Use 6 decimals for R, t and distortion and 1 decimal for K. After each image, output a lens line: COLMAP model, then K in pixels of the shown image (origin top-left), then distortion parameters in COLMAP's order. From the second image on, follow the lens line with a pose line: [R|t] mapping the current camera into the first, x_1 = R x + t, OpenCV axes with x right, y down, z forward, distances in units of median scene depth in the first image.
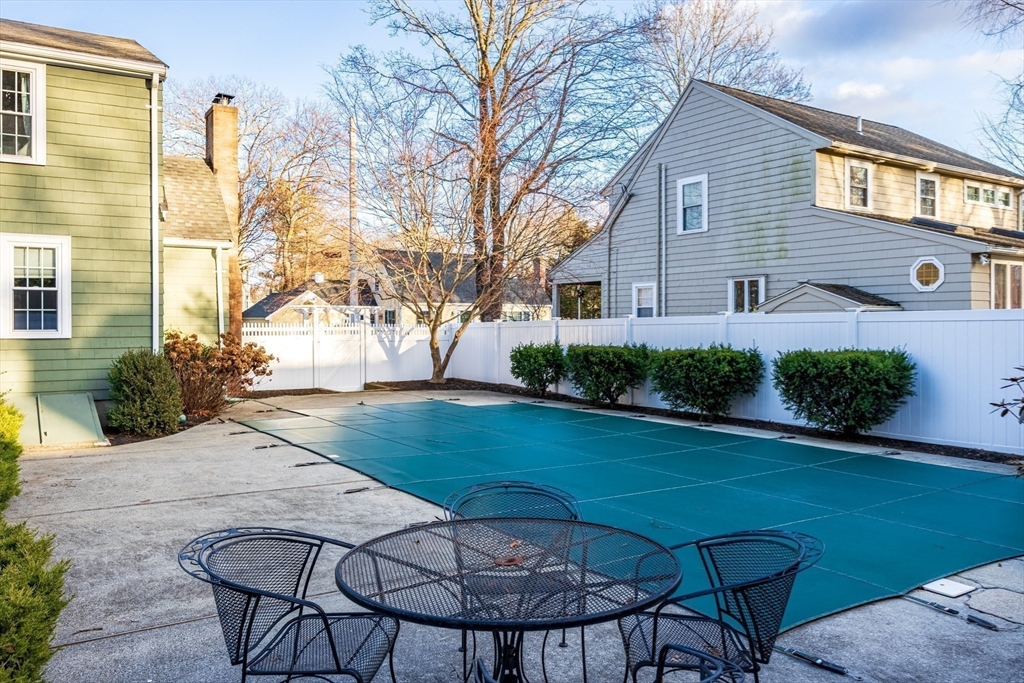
lens RADIAL K [[786.5, 0, 512.0], [0, 786.5, 341.5], [0, 0, 1]] dist [0.001694, -0.000293]
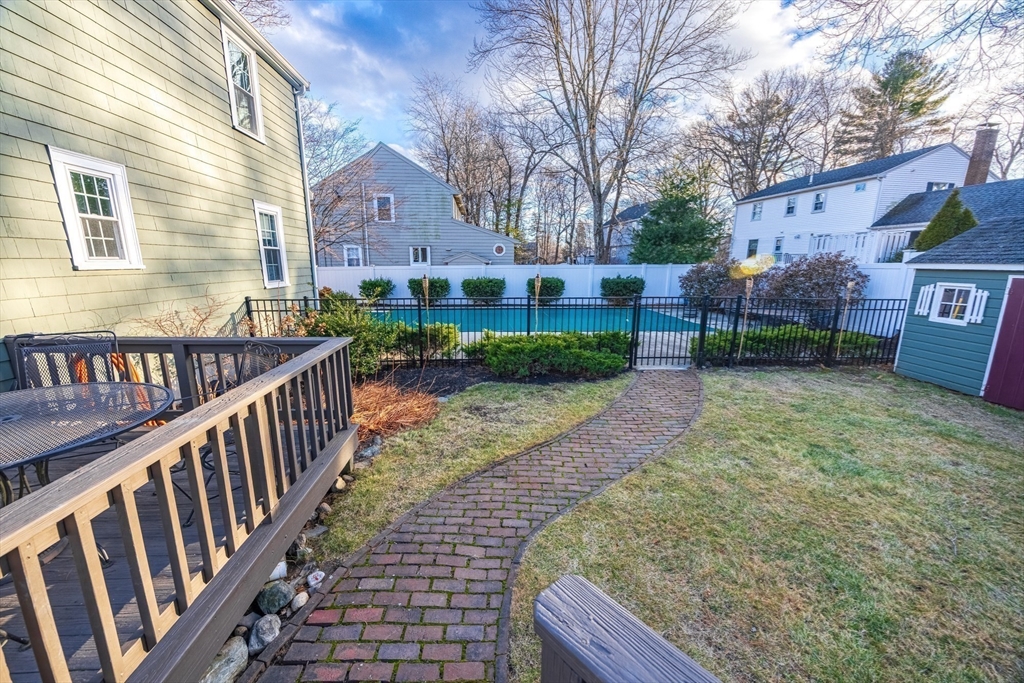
lens RADIAL K [[393.6, 0, 507.4], [0, 393.6, 352.0], [0, 0, 1]] dist [-0.001019, -0.000359]
pose [[0.491458, -0.189532, 0.850028, -0.705382], [0.014540, 0.977682, 0.209588, -0.020727], [-0.870780, -0.090644, 0.483245, 0.234721]]
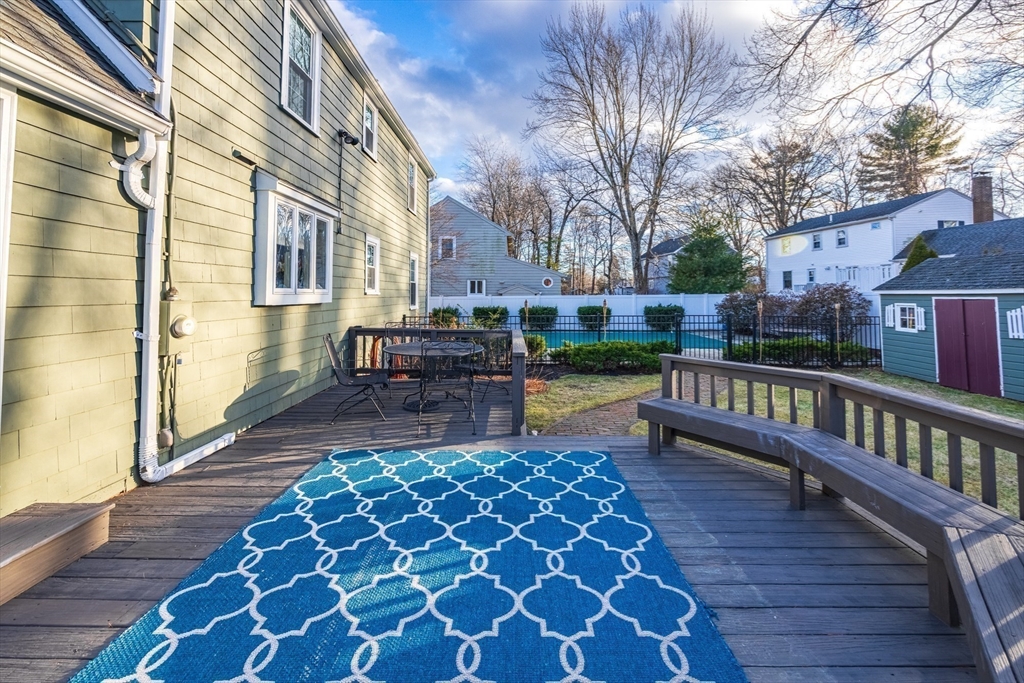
lens RADIAL K [[419.2, 0, 511.4], [0, 419.2, 280.1], [0, 0, 1]] dist [0.000077, -0.000095]
pose [[0.544716, 0.030929, 0.838050, -0.914787], [0.018085, 0.998654, -0.048611, -0.014228], [-0.838426, 0.041636, 0.543423, 0.191269]]
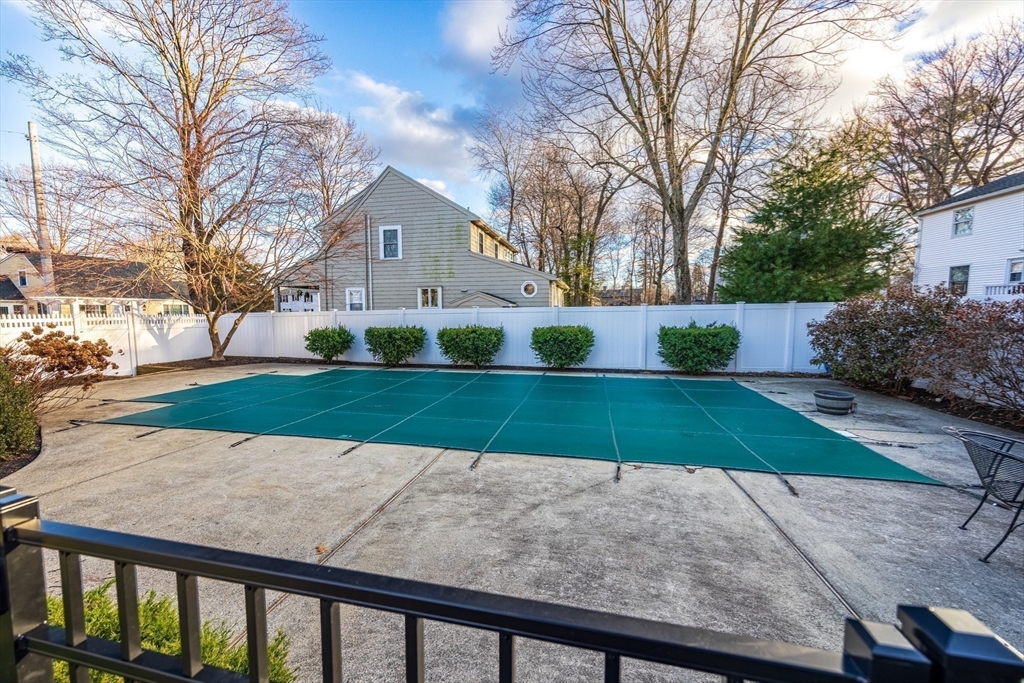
lens RADIAL K [[393.6, 0, 507.4], [0, 393.6, 352.0], [0, 0, 1]] dist [-0.001019, -0.000359]
pose [[0.711644, -0.074073, 0.698624, -0.253779], [0.019862, 0.996150, 0.085387, -0.007985], [-0.702259, -0.046889, 0.710376, 0.263164]]
